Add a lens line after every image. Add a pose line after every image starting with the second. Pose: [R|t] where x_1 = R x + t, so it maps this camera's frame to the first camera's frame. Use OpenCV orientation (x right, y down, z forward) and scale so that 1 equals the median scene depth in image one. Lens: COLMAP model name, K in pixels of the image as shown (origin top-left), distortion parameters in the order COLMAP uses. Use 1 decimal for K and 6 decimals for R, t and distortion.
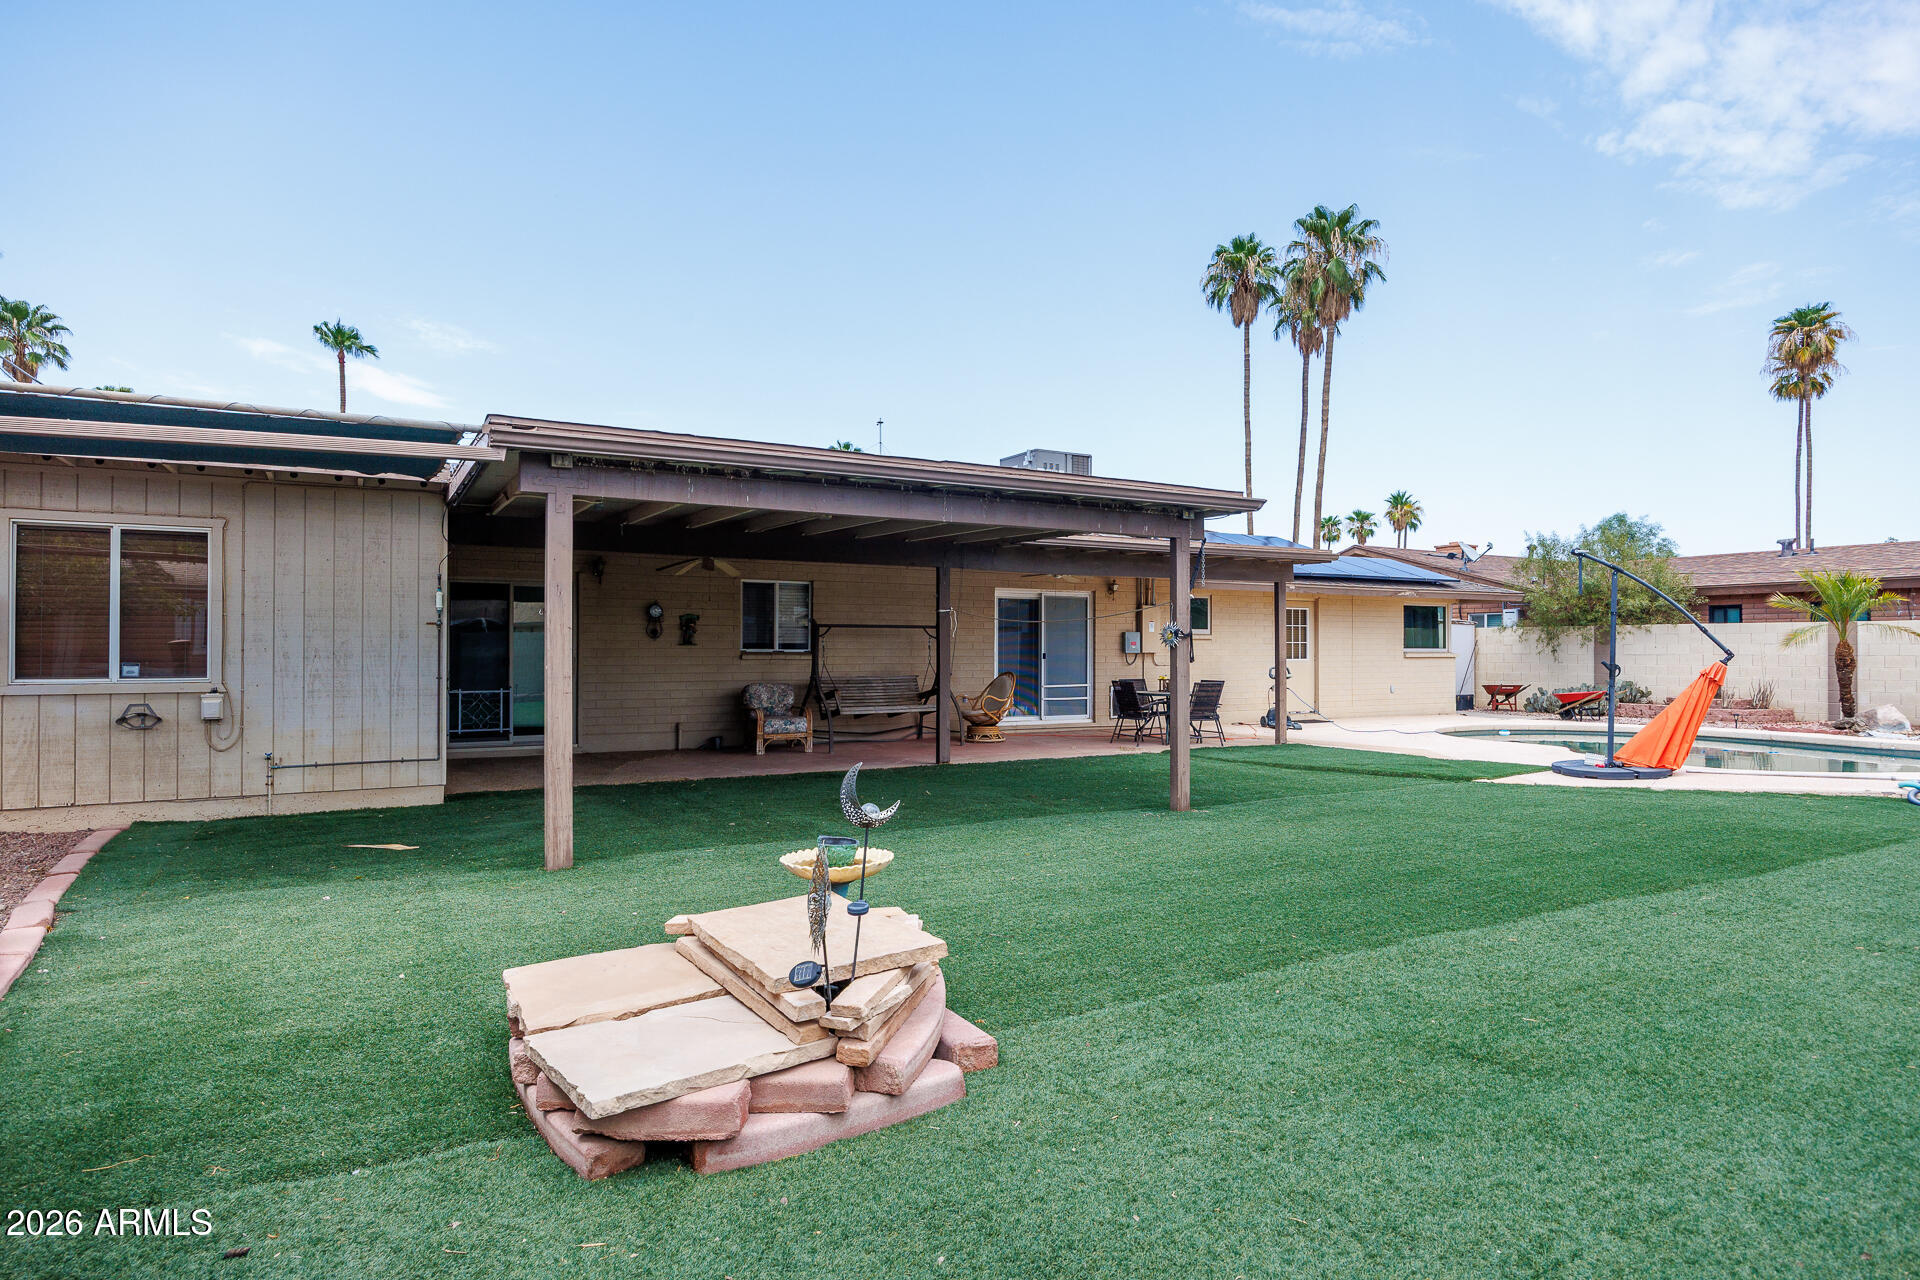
lens RADIAL K [[1012.5, 0, 913.2], [0, 1012.5, 617.1], [0, 0, 1]] dist [-0.003106, -0.000418]
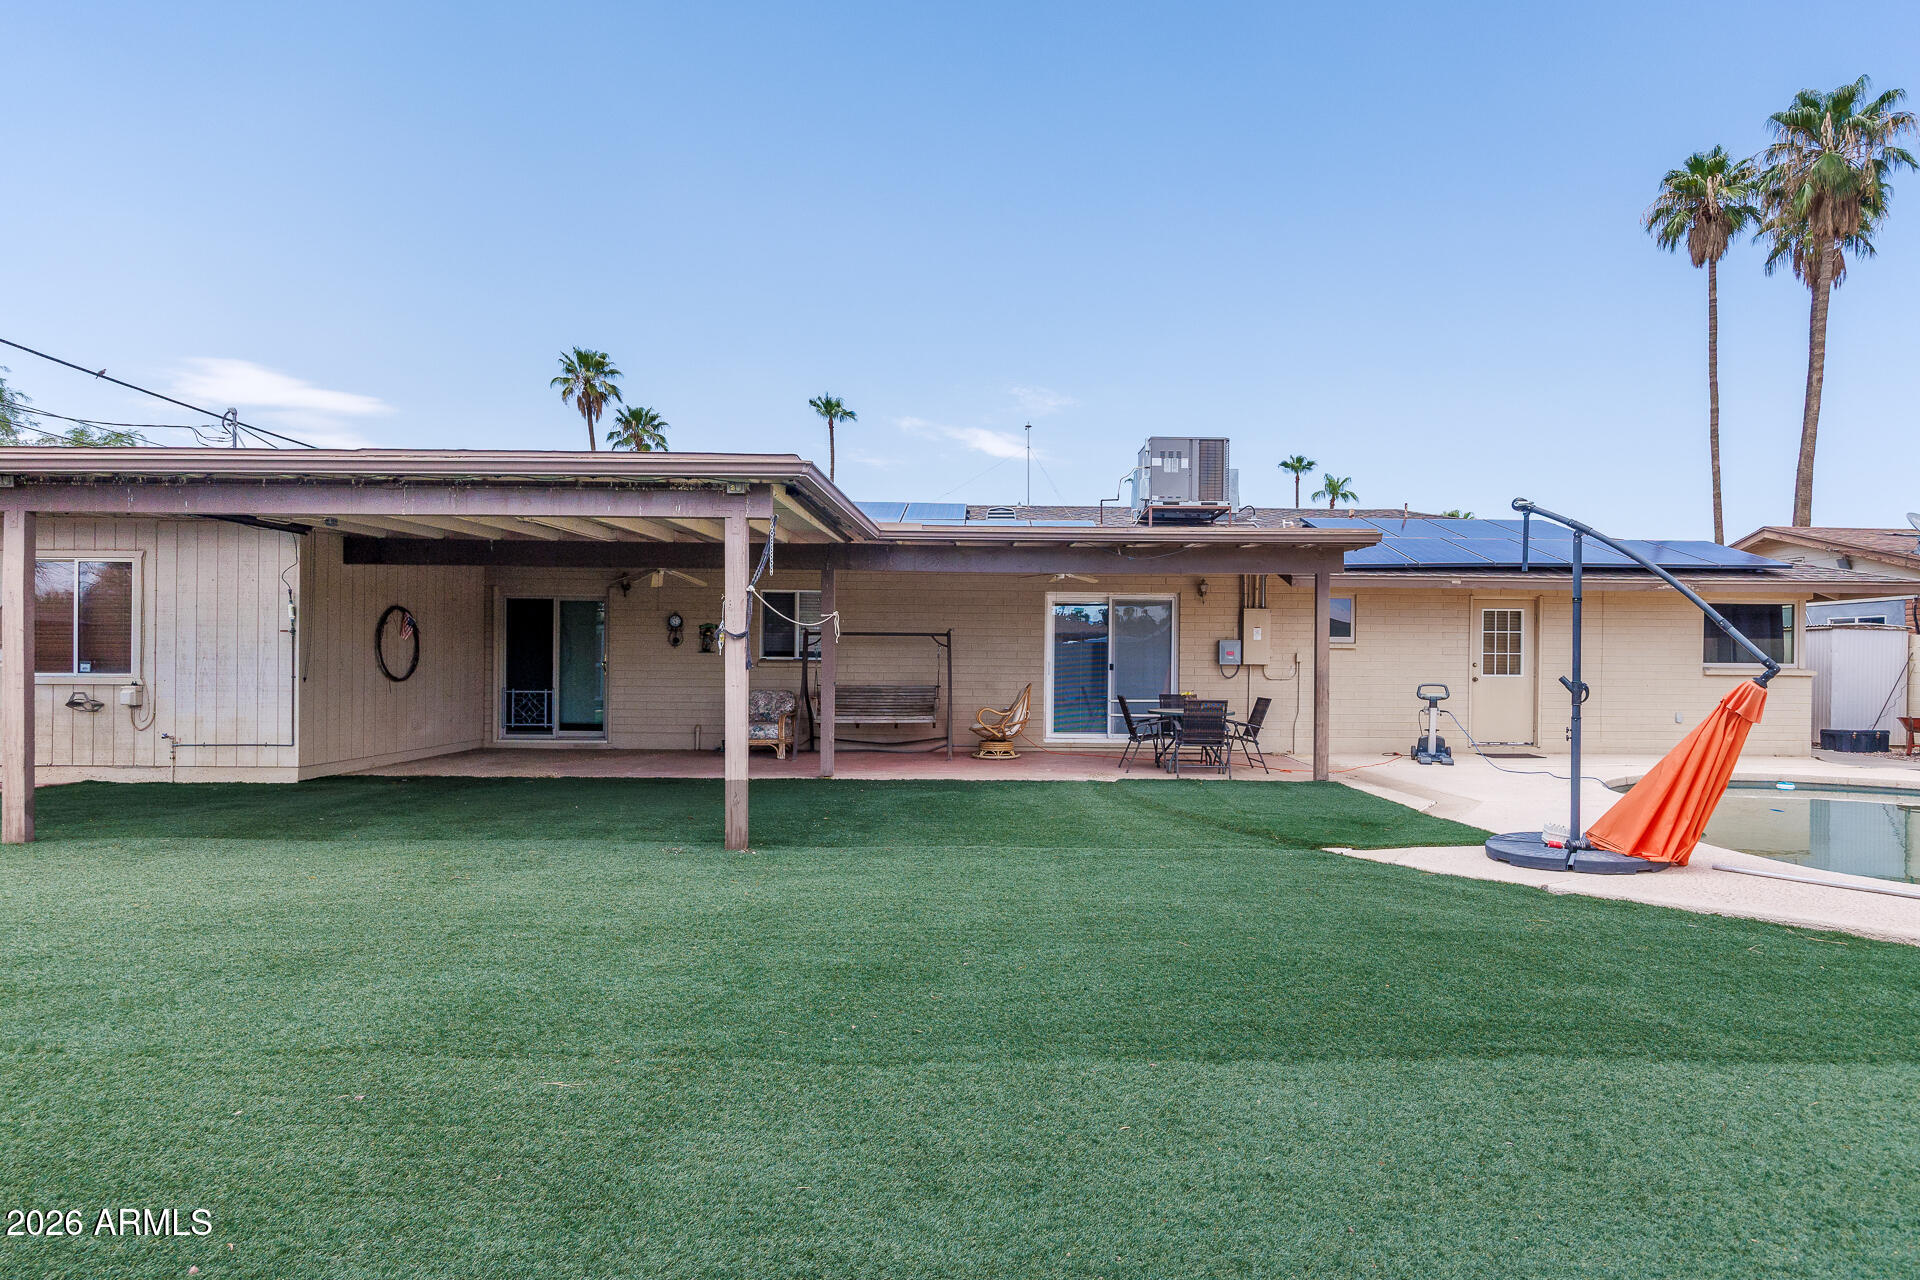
lens RADIAL K [[939.0, 0, 960.0], [0, 939.0, 640.0], [0, 0, 1]] dist [-0.008914, 0.000161]
pose [[0.893468, -0.004080, -0.449108, 0.369913], [0.007574, 0.999953, 0.005983, 0.008391], [0.449063, -0.008747, 0.893457, 0.190393]]
